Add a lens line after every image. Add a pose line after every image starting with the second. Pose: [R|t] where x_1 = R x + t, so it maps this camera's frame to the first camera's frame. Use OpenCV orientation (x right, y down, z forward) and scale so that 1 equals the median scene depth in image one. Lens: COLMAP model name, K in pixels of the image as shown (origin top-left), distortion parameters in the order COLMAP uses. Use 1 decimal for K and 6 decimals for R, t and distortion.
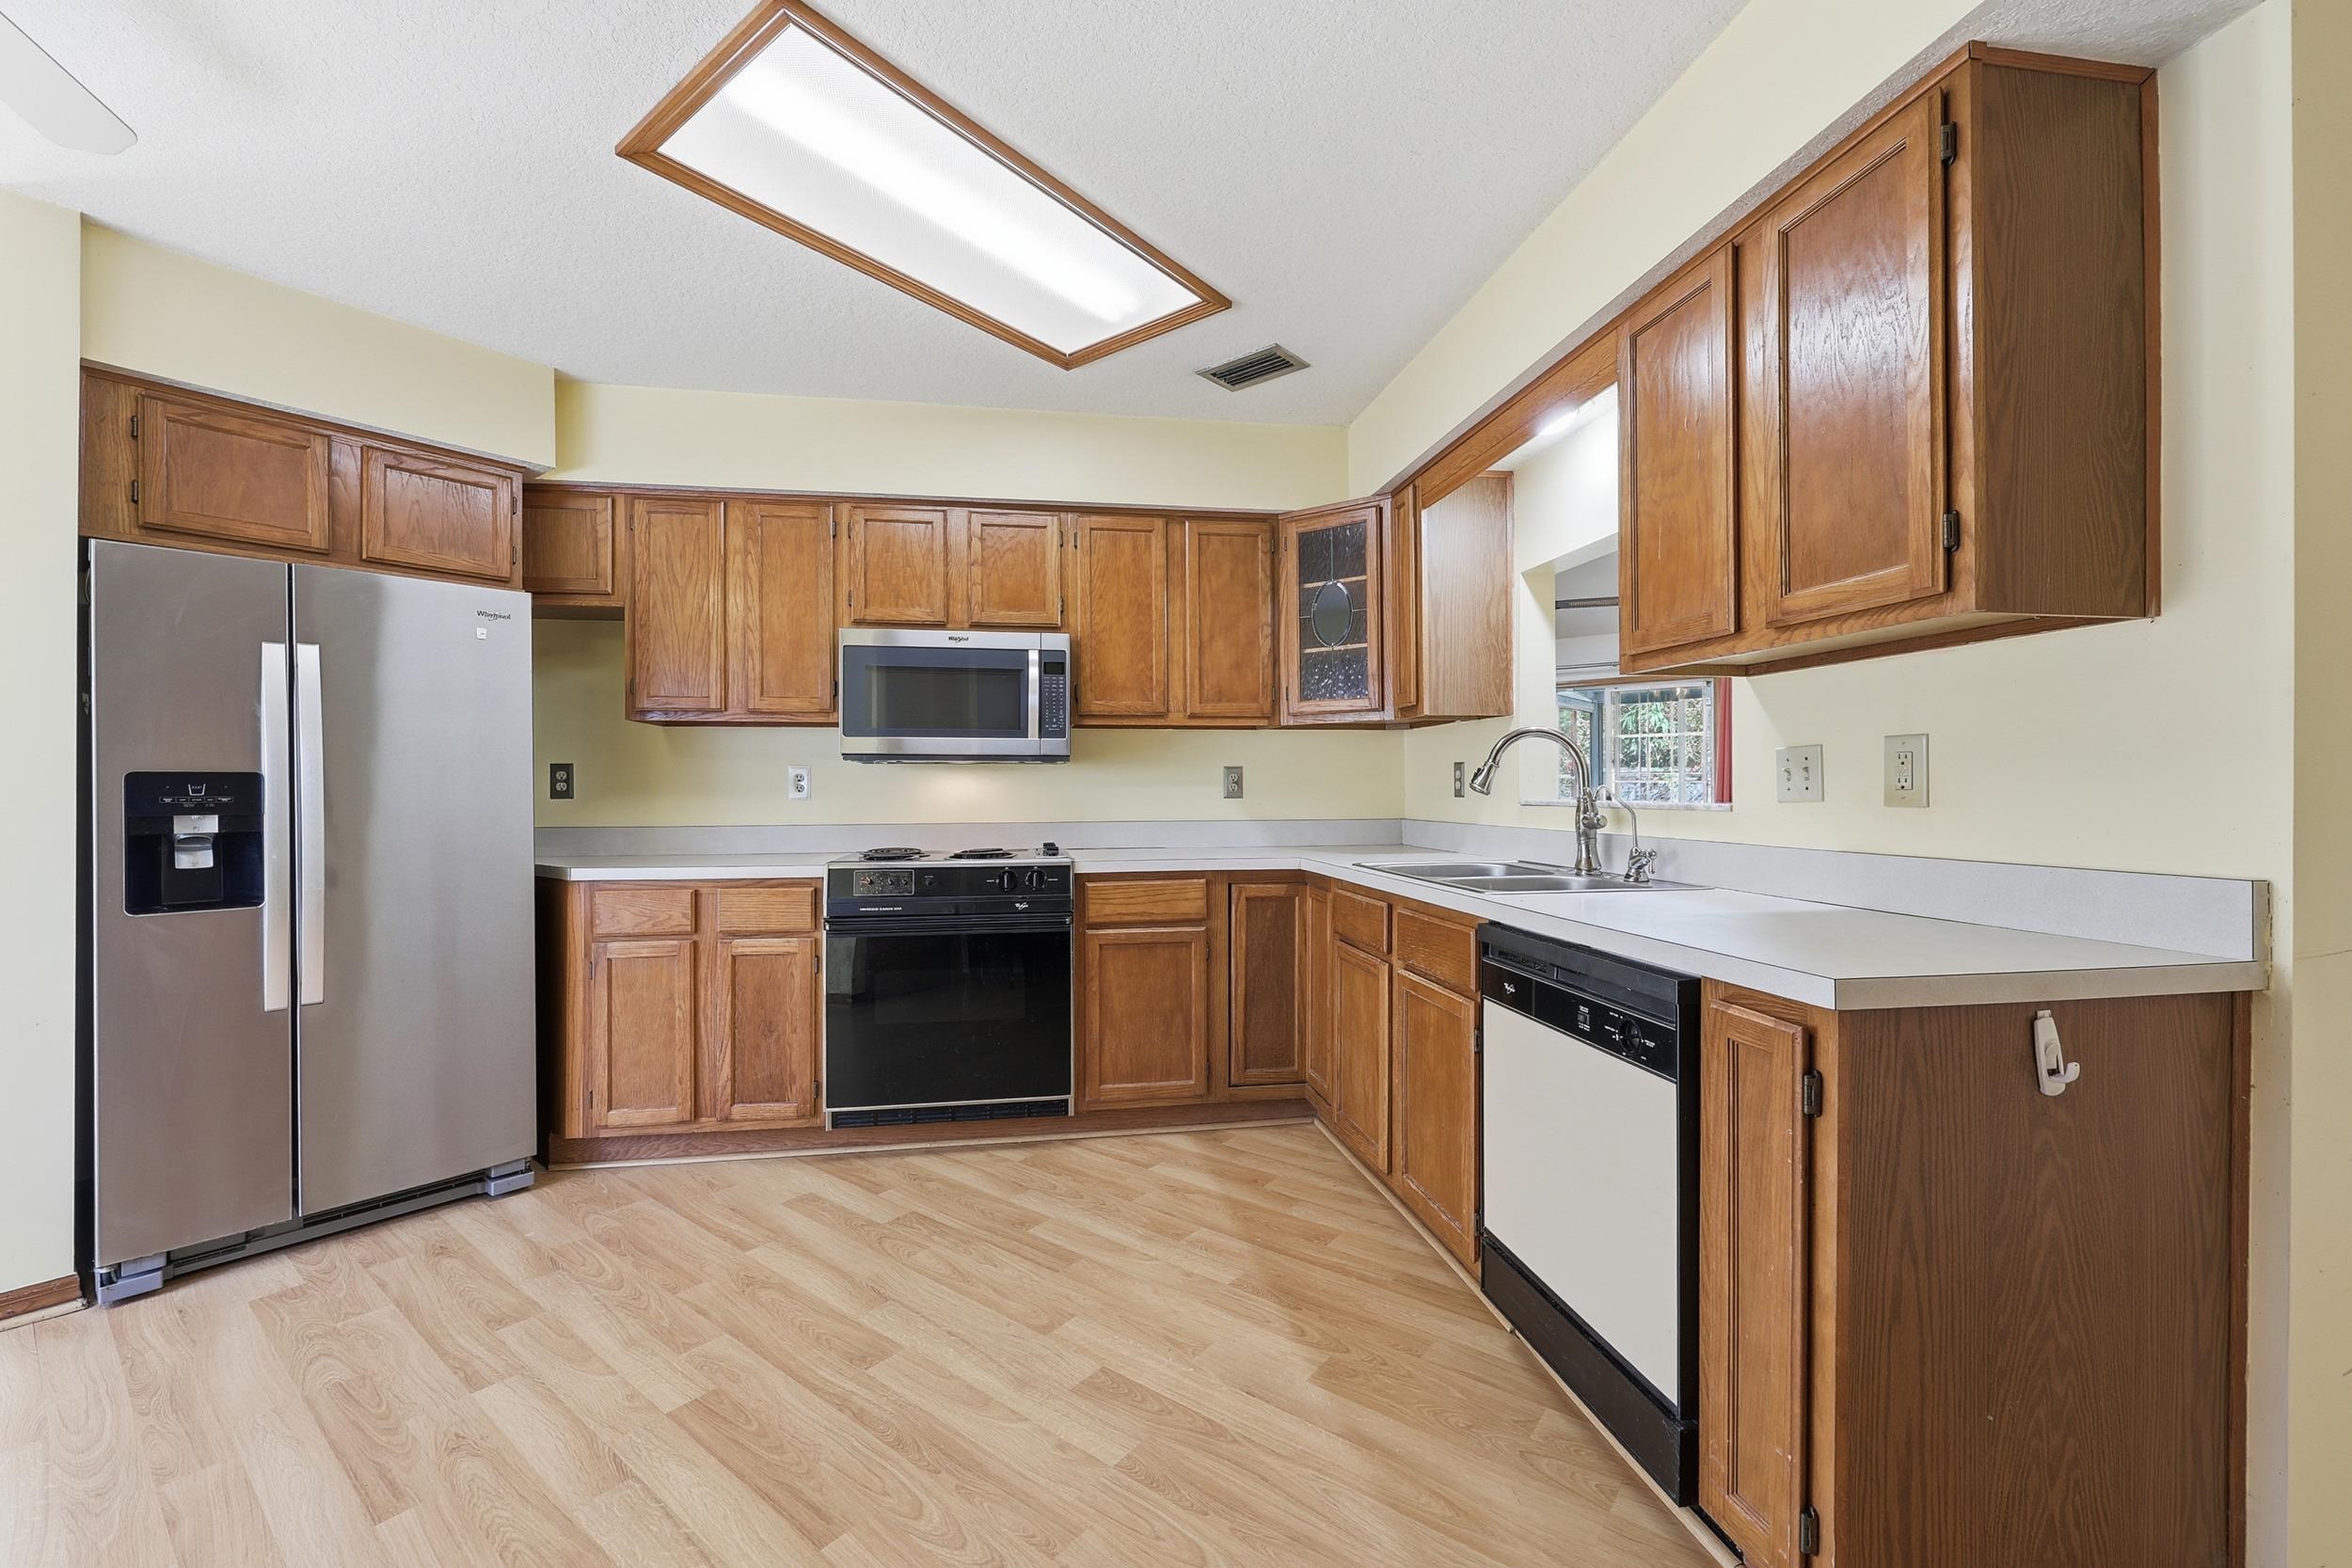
lens RADIAL K [[964.2, 0, 1179.8], [0, 964.2, 785.7], [0, 0, 1]] dist [0.004617, -0.000353]
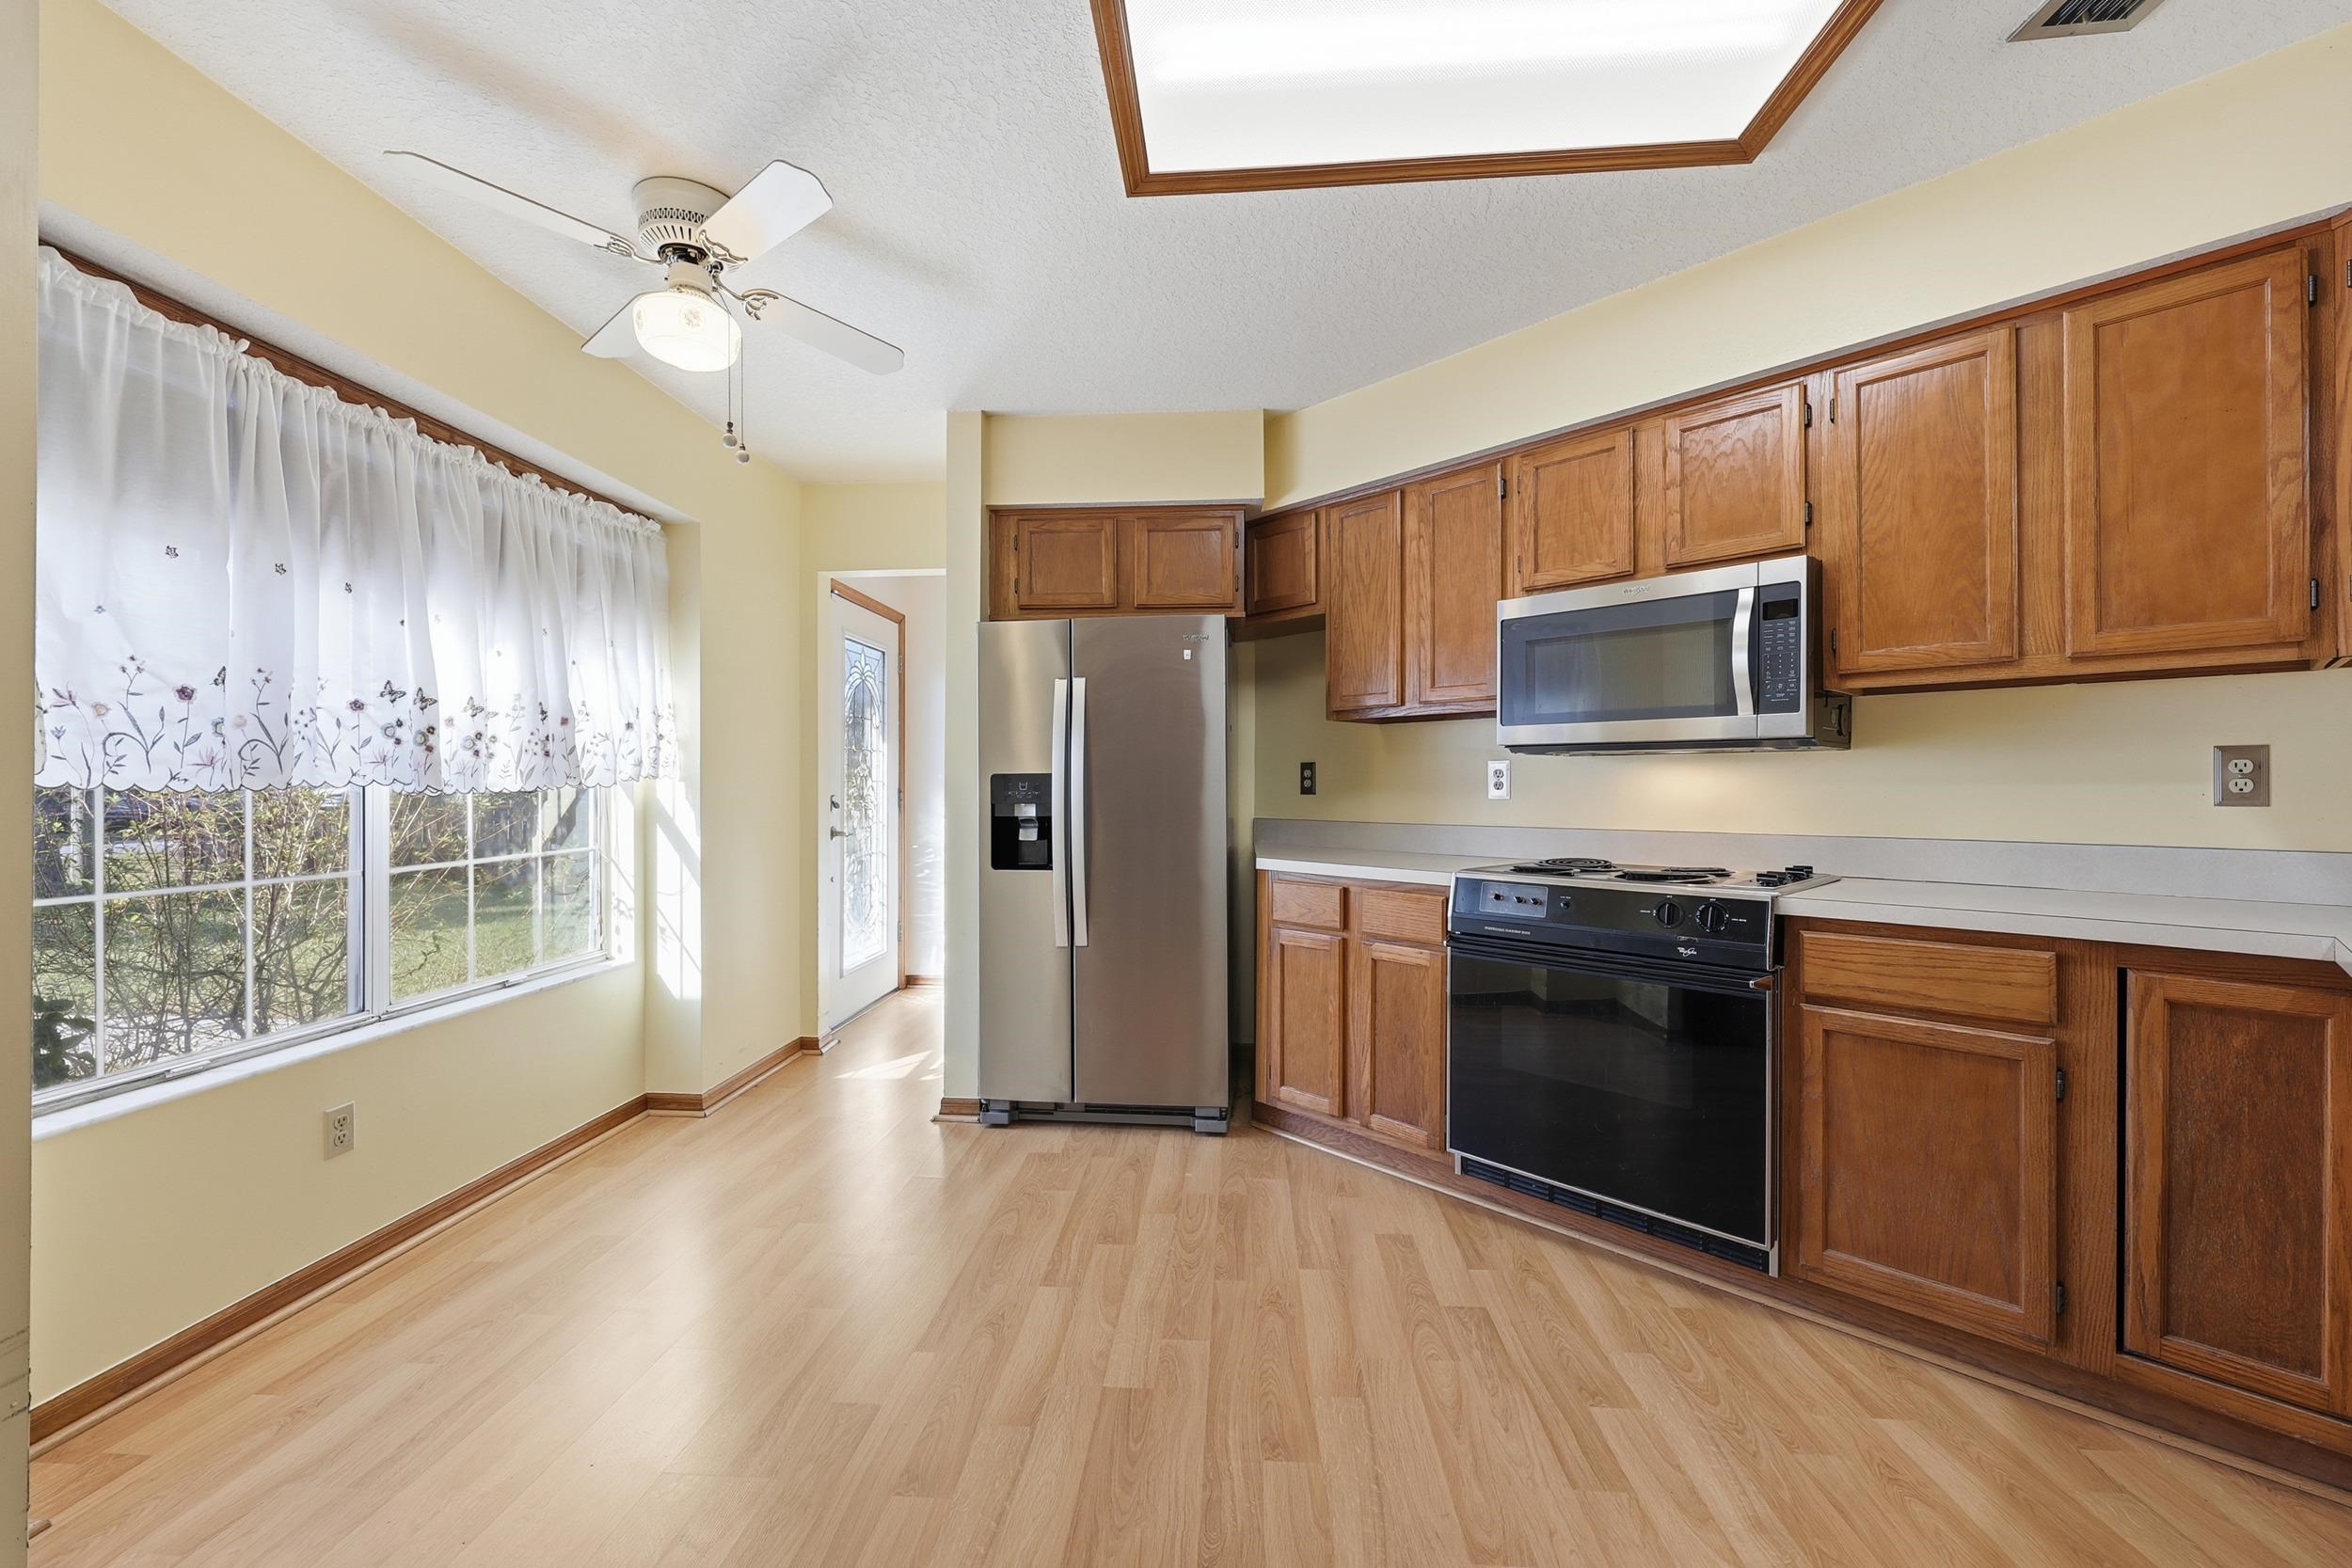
lens RADIAL K [[964.2, 0, 1173.7], [0, 964.2, 786.8], [0, 0, 1]] dist [0.004617, -0.000353]
pose [[0.548595, 0.003573, -0.836081, 0.217706], [0.002068, 0.999982, 0.005630, -0.002016], [0.836086, -0.004817, 0.548577, 0.284744]]
